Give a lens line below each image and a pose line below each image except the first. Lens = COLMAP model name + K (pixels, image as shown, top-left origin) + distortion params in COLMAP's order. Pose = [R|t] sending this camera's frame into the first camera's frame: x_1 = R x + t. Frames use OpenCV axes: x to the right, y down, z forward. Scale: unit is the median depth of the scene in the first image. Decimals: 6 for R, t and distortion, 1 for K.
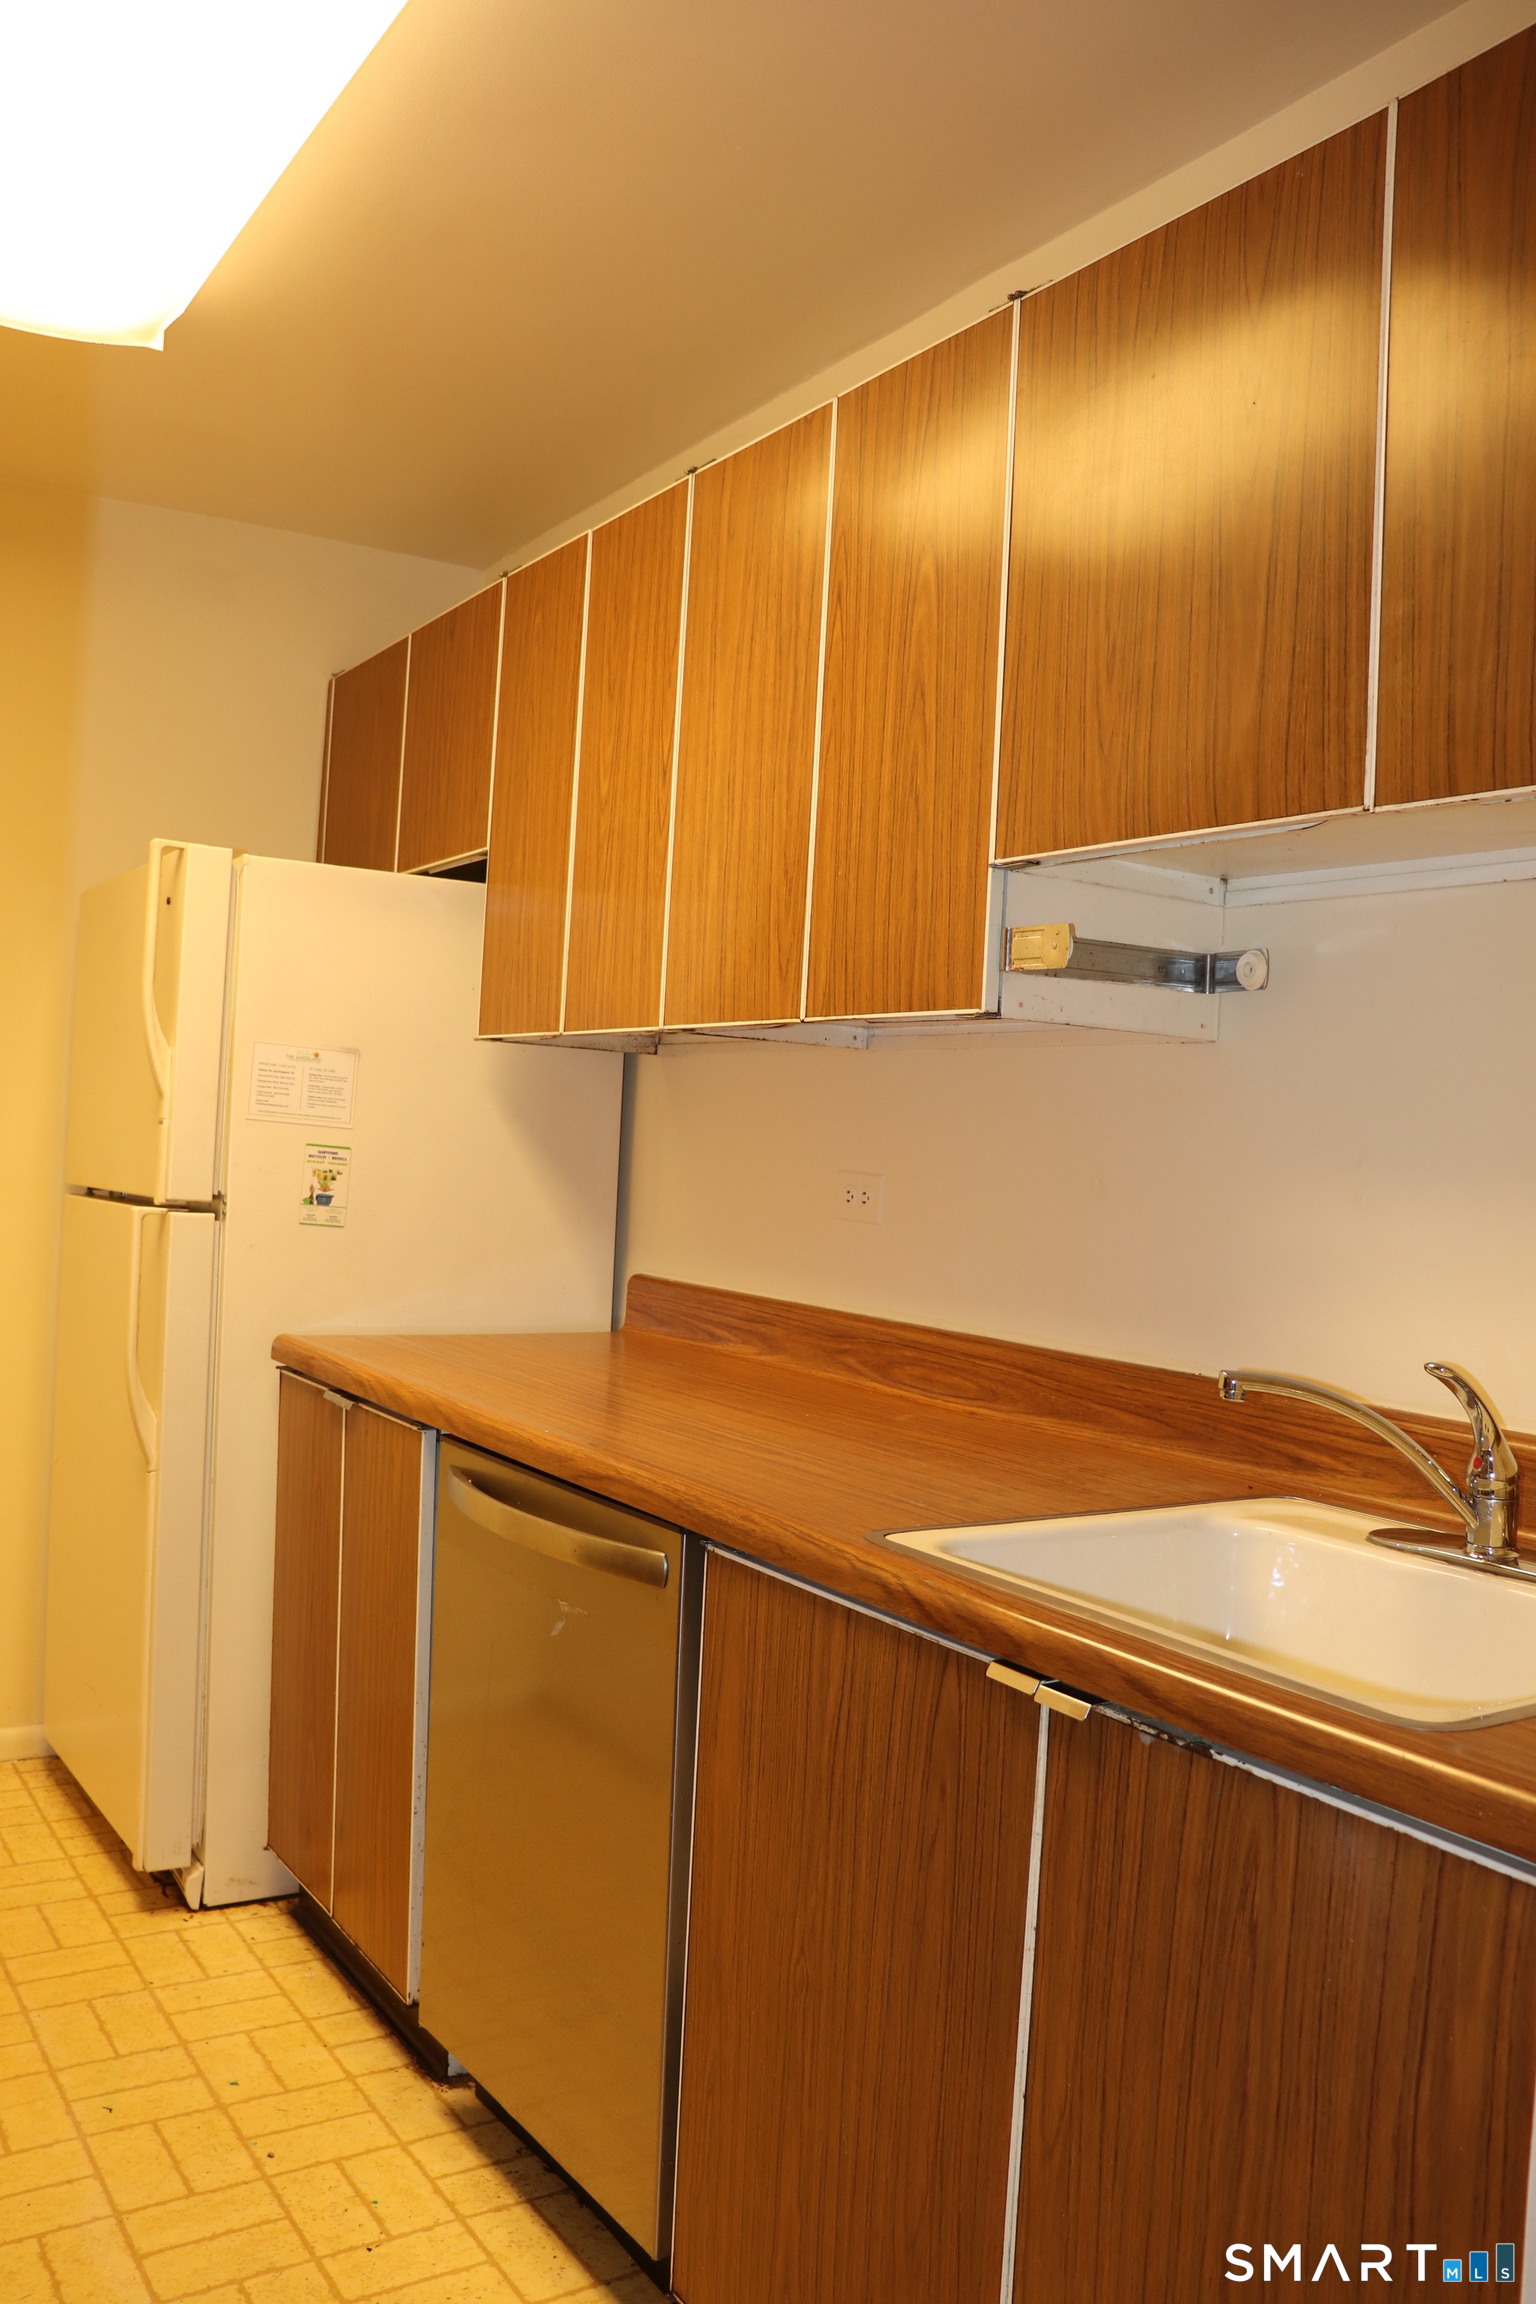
lens RADIAL K [[1932.7, 0, 772.0], [0, 1932.7, 1135.0], [0, 0, 1]] dist [-0.128463, 0.125269]
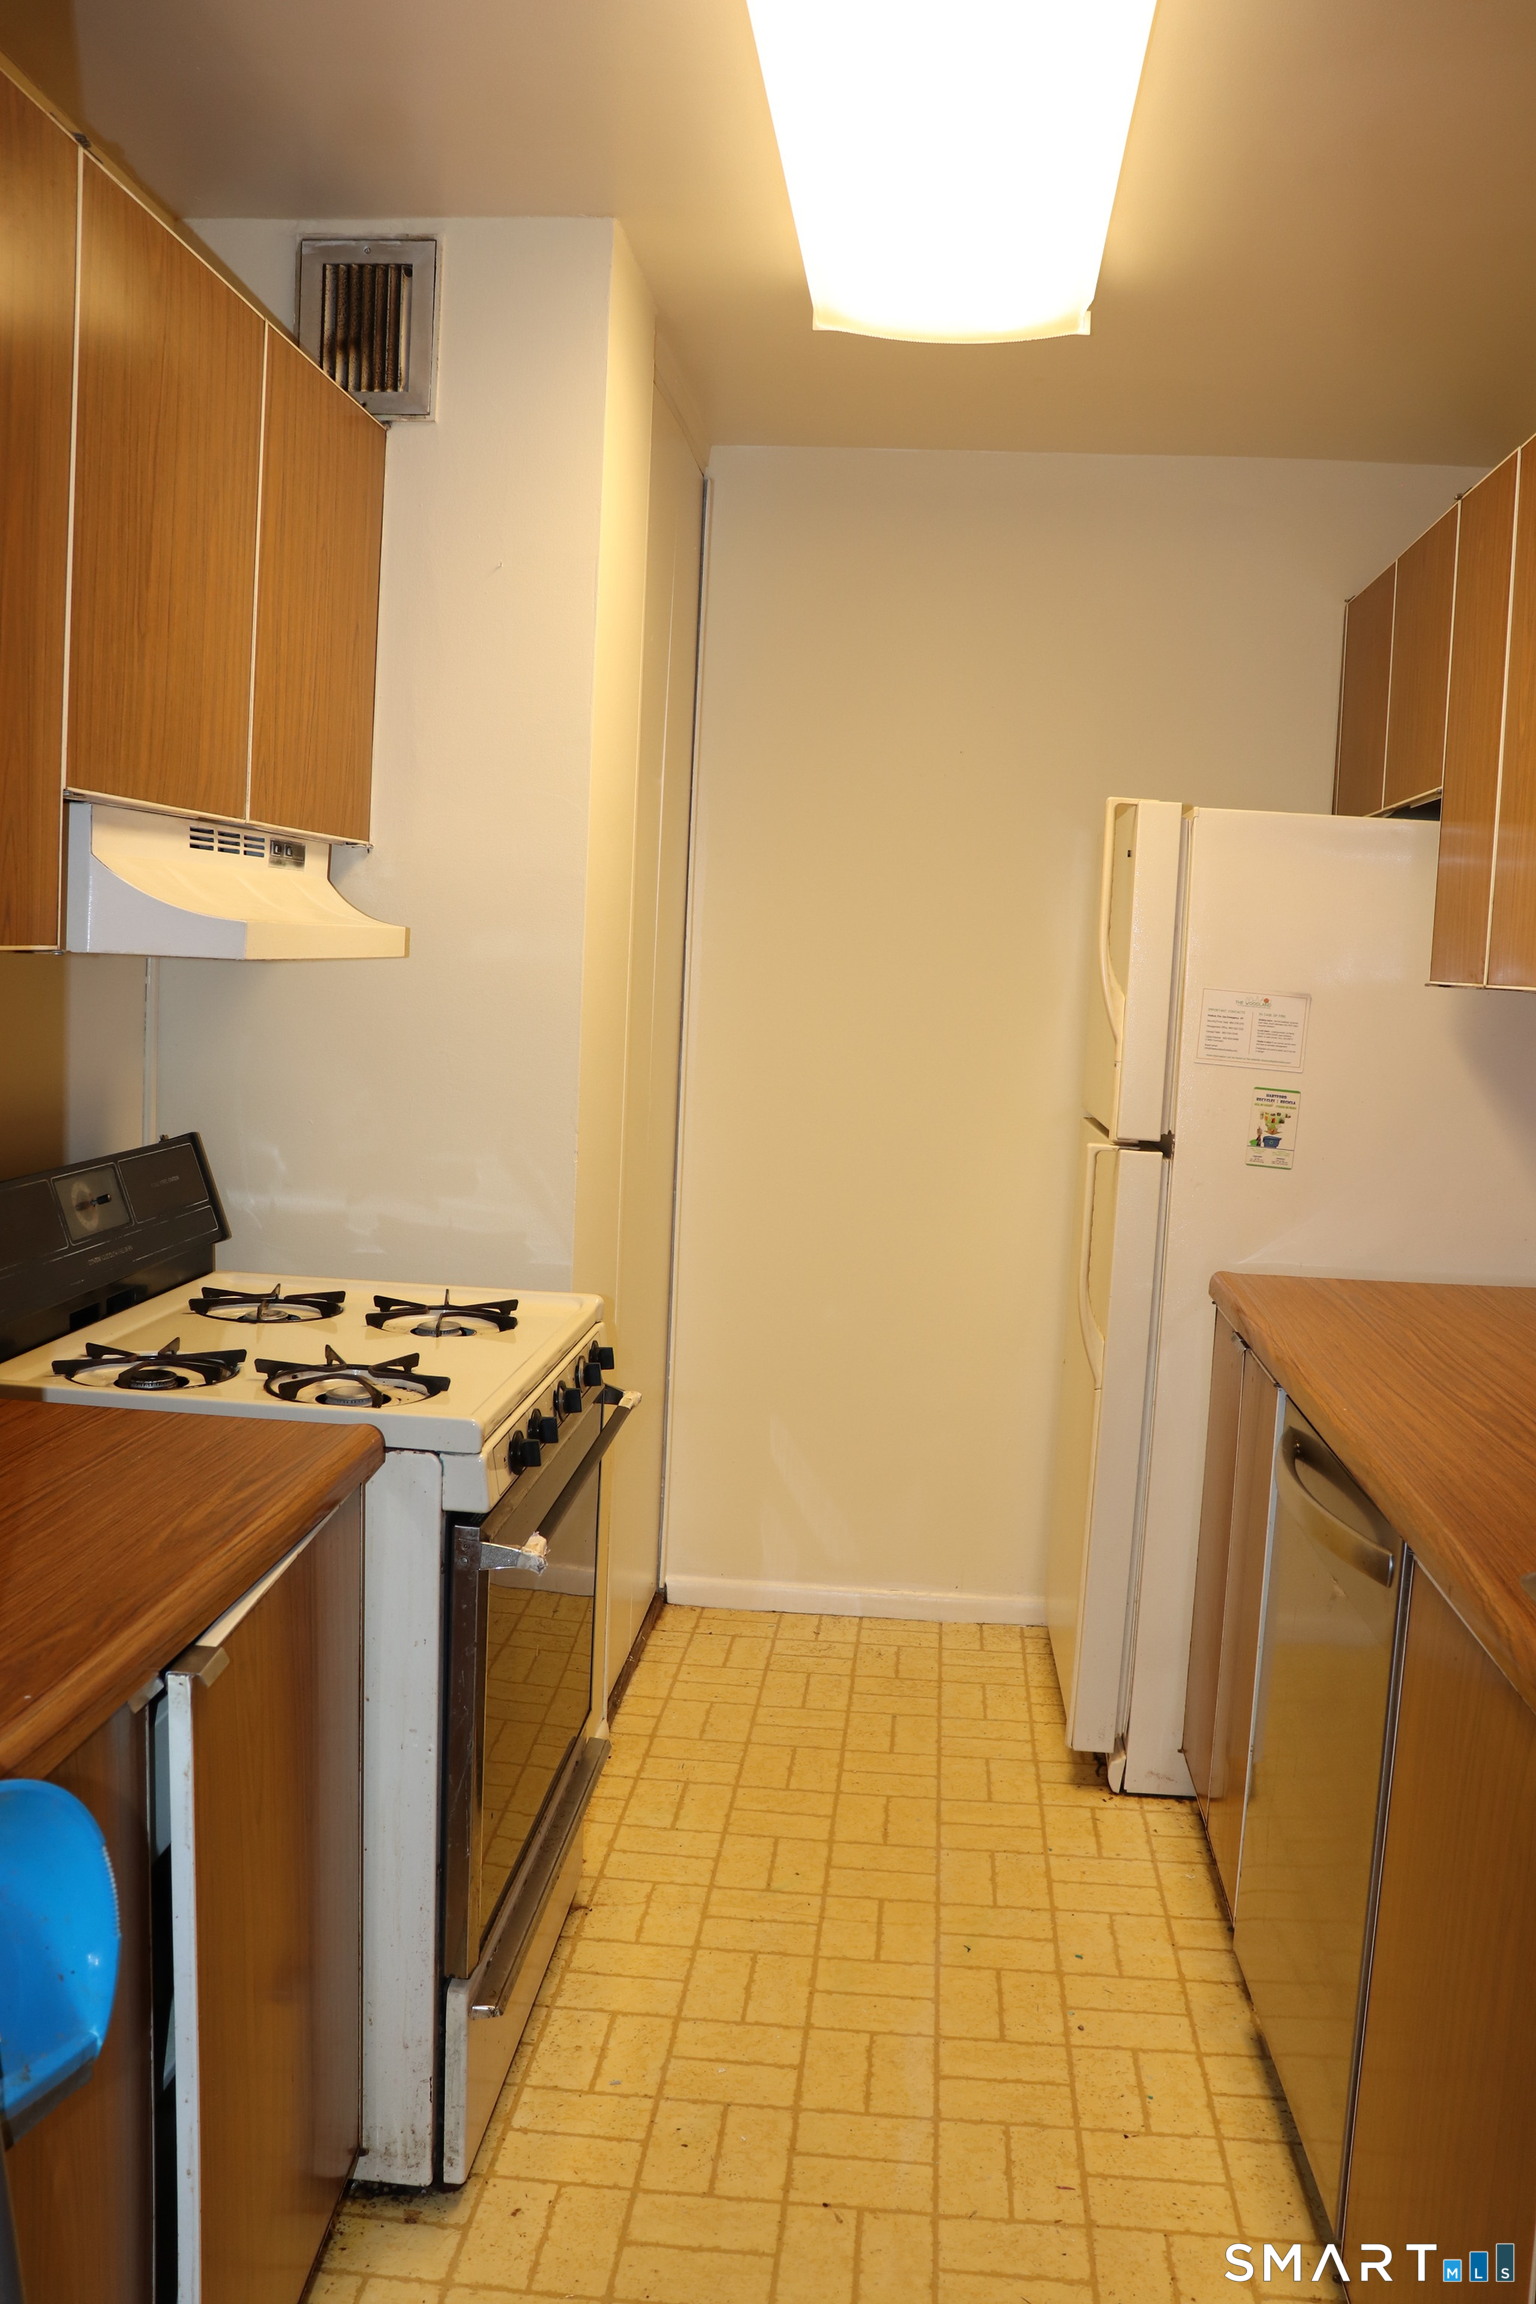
lens RADIAL K [[1932.7, 0, 770.6], [0, 1932.7, 1145.3], [0, 0, 1]] dist [-0.128463, 0.125269]
pose [[0.807005, 0.044023, -0.588901, 0.169991], [-0.001340, 0.997351, 0.072721, -0.042809], [0.590542, -0.057897, 0.804927, 0.021973]]
